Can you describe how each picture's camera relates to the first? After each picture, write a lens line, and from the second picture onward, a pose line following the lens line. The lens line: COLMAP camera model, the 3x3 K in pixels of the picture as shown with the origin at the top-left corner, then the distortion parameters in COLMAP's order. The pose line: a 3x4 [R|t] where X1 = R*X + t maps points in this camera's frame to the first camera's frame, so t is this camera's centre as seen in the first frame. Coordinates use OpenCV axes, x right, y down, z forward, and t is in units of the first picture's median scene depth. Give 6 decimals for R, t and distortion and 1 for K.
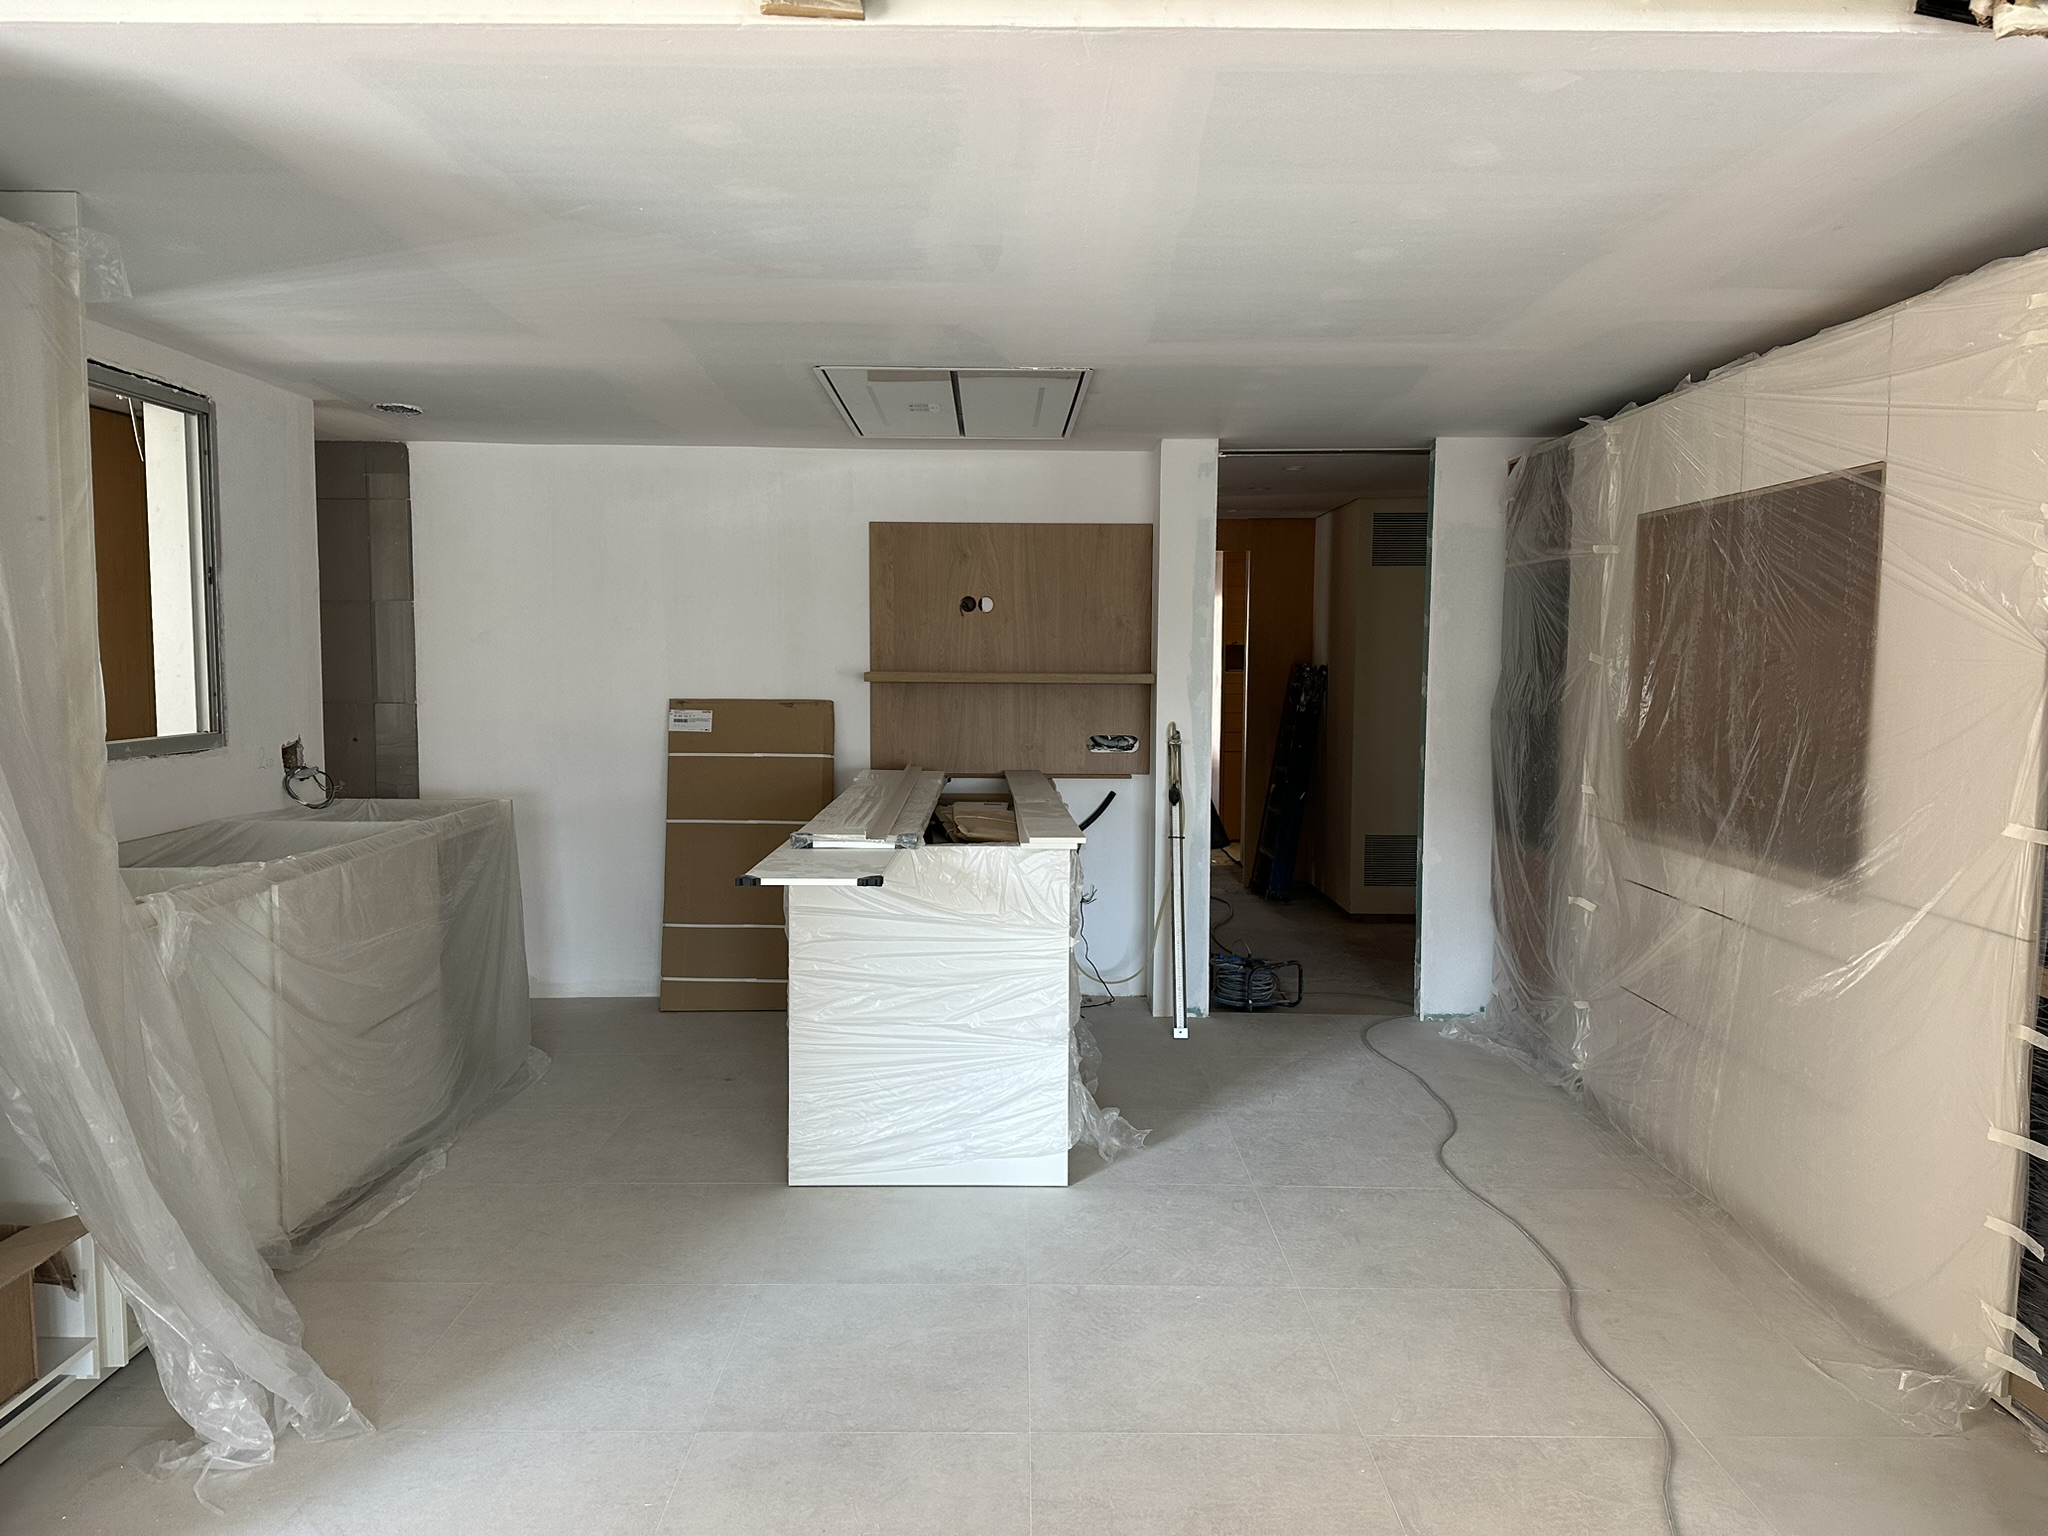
lens RADIAL K [[1426.2, 0, 1020.8], [0, 1426.2, 767.9], [0, 0, 1]] dist [0.066711, -0.007284]
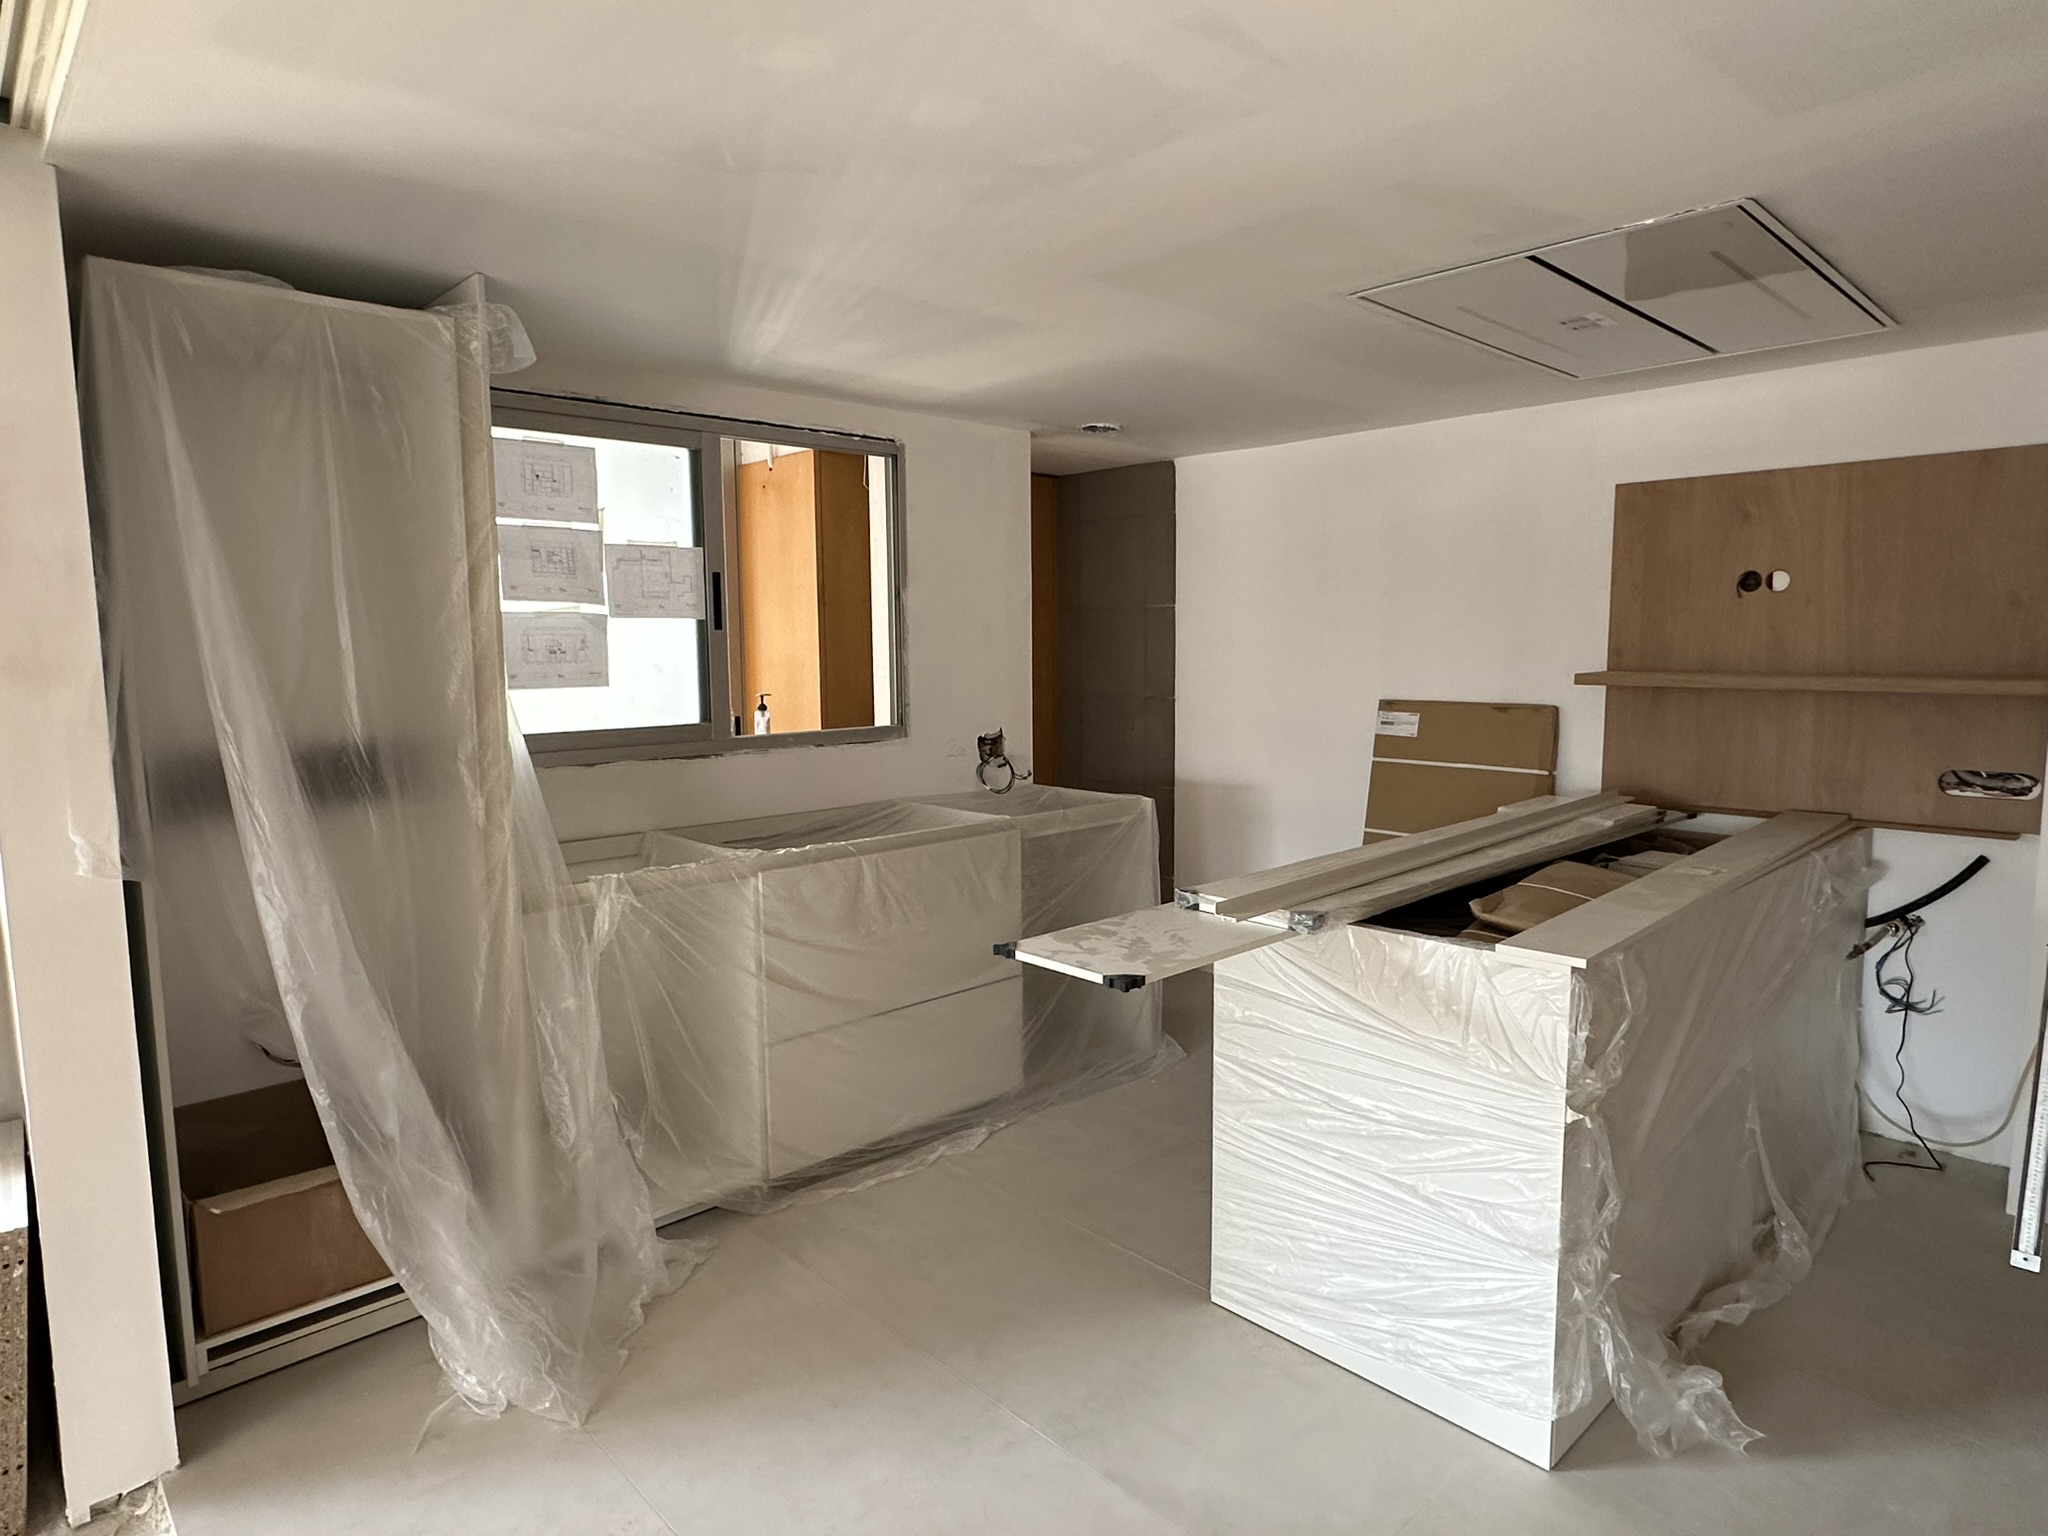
lens RADIAL K [[1180.0, 0, 1025.6], [0, 1180.0, 773.4], [0, 0, 1]] dist [0.000977, 0.000032]
pose [[0.679479, 0.072986, -0.730055, 0.171408], [-0.046625, 0.997324, 0.056311, -0.034187], [0.732212, -0.004223, 0.681064, 0.322222]]
